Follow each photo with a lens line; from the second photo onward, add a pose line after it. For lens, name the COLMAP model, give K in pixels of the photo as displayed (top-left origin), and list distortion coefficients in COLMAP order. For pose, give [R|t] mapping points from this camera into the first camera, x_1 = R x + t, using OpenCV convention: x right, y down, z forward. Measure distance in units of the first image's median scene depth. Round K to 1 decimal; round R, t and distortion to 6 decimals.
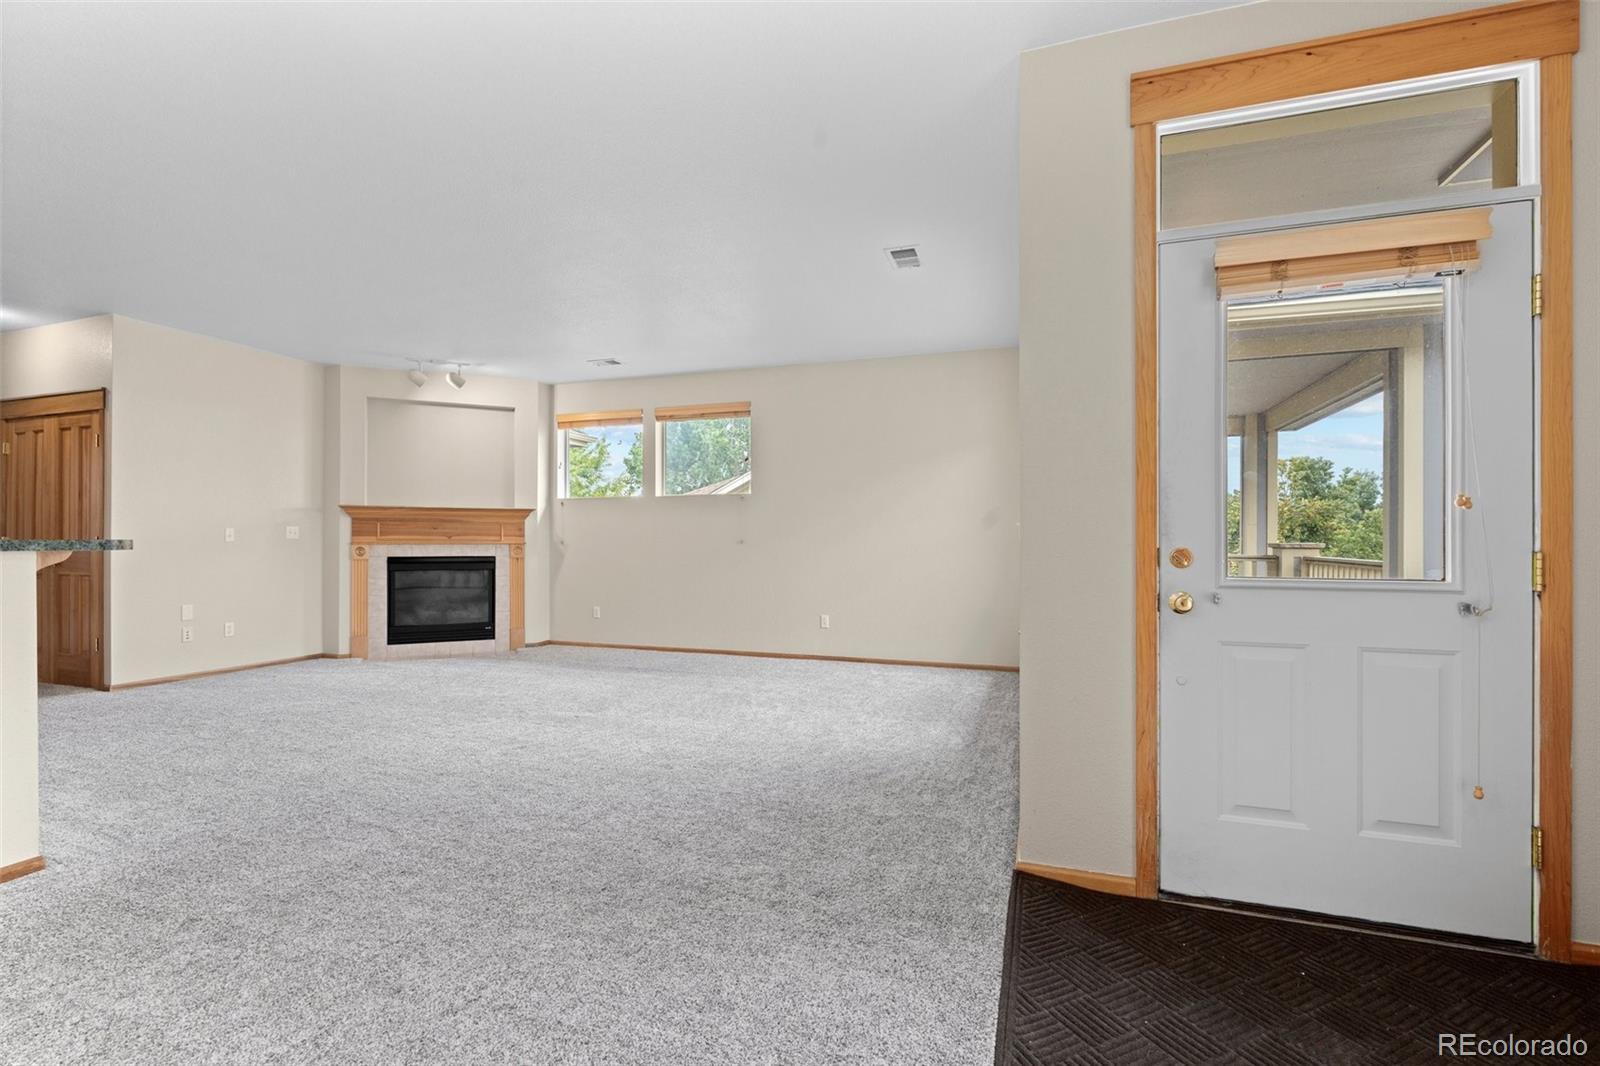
lens RADIAL K [[699.6, 0, 797.8], [0, 699.6, 533.7], [0, 0, 1]] dist [-0.005107, 0.000052]
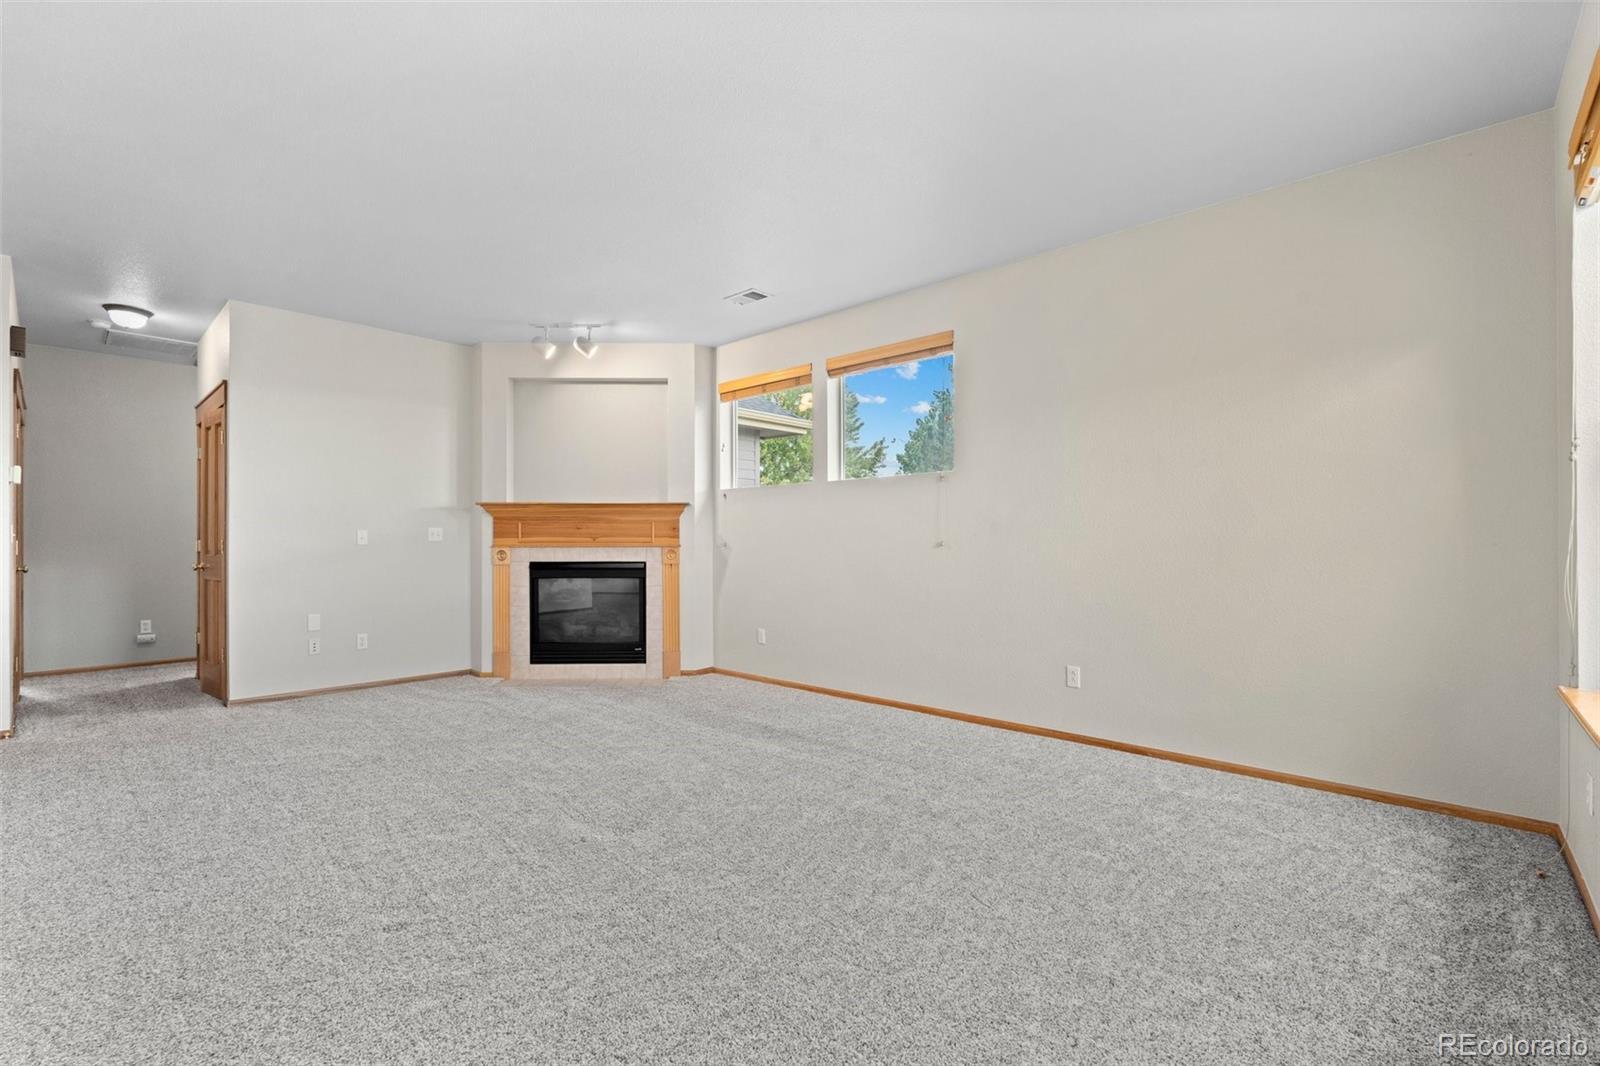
lens RADIAL K [[699.6, 0, 796.9], [0, 699.6, 532.8], [0, 0, 1]] dist [-0.005107, 0.000052]
pose [[0.916666, -0.007085, -0.399591, 0.058545], [0.006999, 0.999974, -0.001675, 0.001148], [0.399592, -0.001262, 0.916692, 0.341020]]
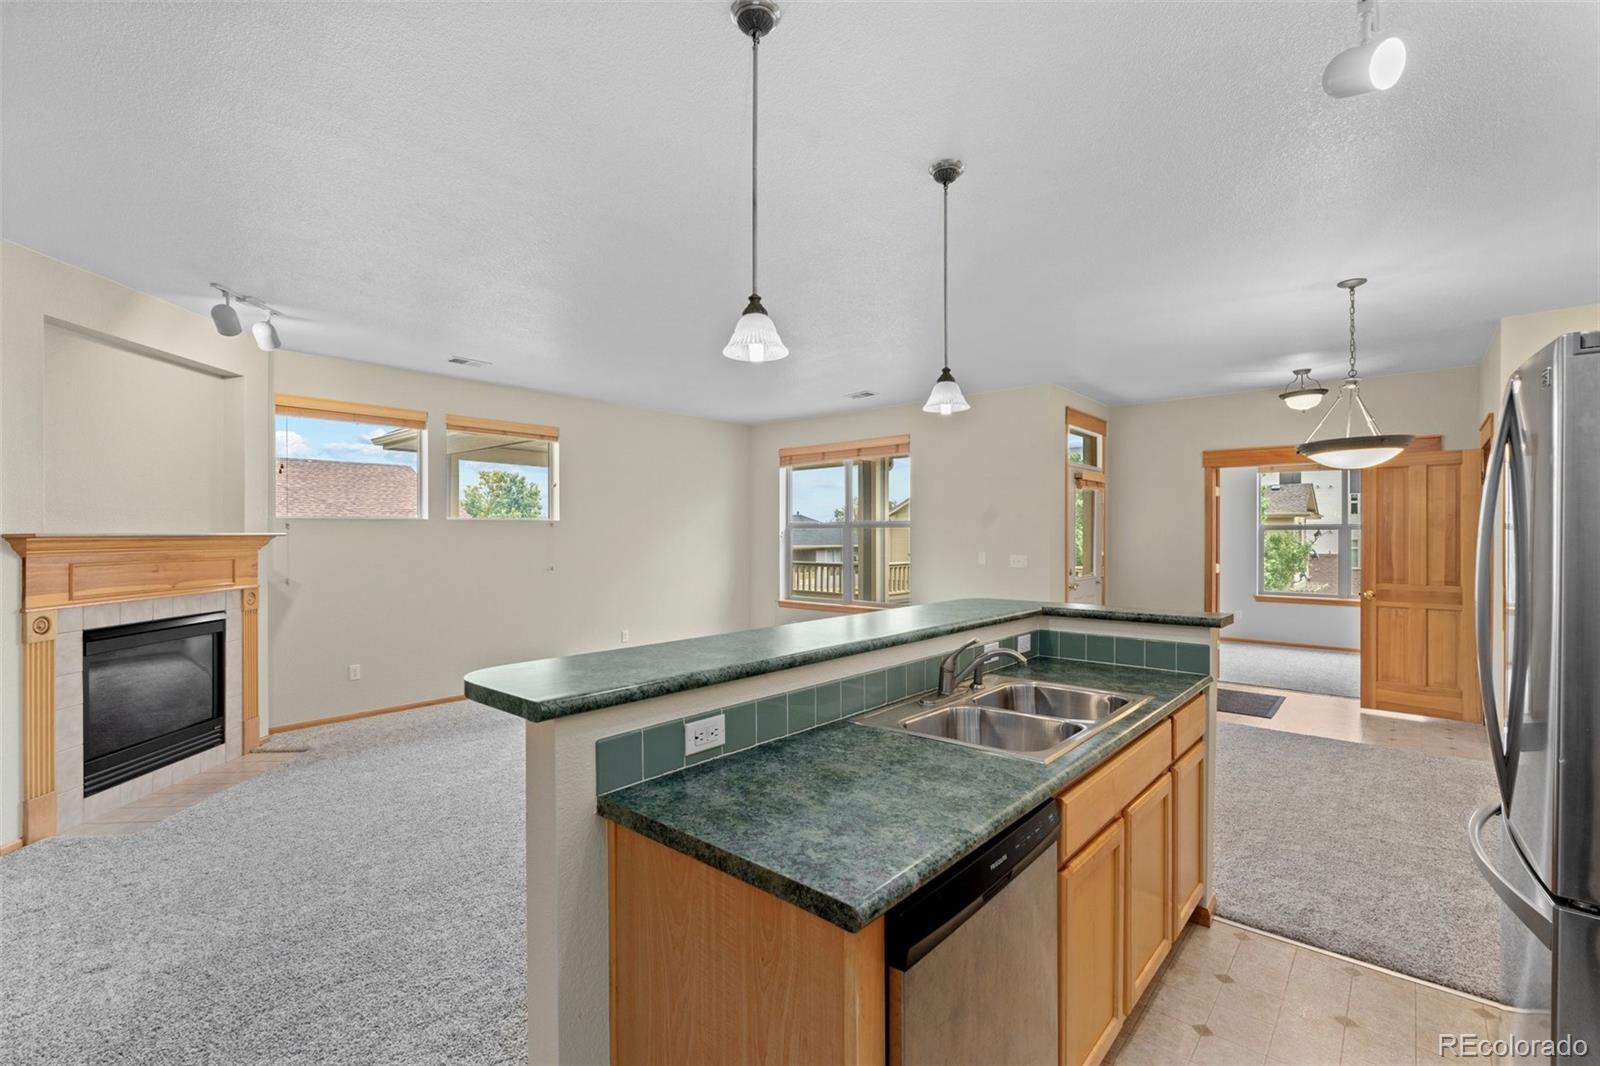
lens RADIAL K [[699.6, 0, 802.5], [0, 699.6, 537.0], [0, 0, 1]] dist [-0.005107, 0.000052]
pose [[0.369416, -0.006759, 0.929239, -0.869118], [-0.003421, 0.999957, 0.008633, -0.042854], [-0.929258, -0.006368, 0.369377, 0.307706]]
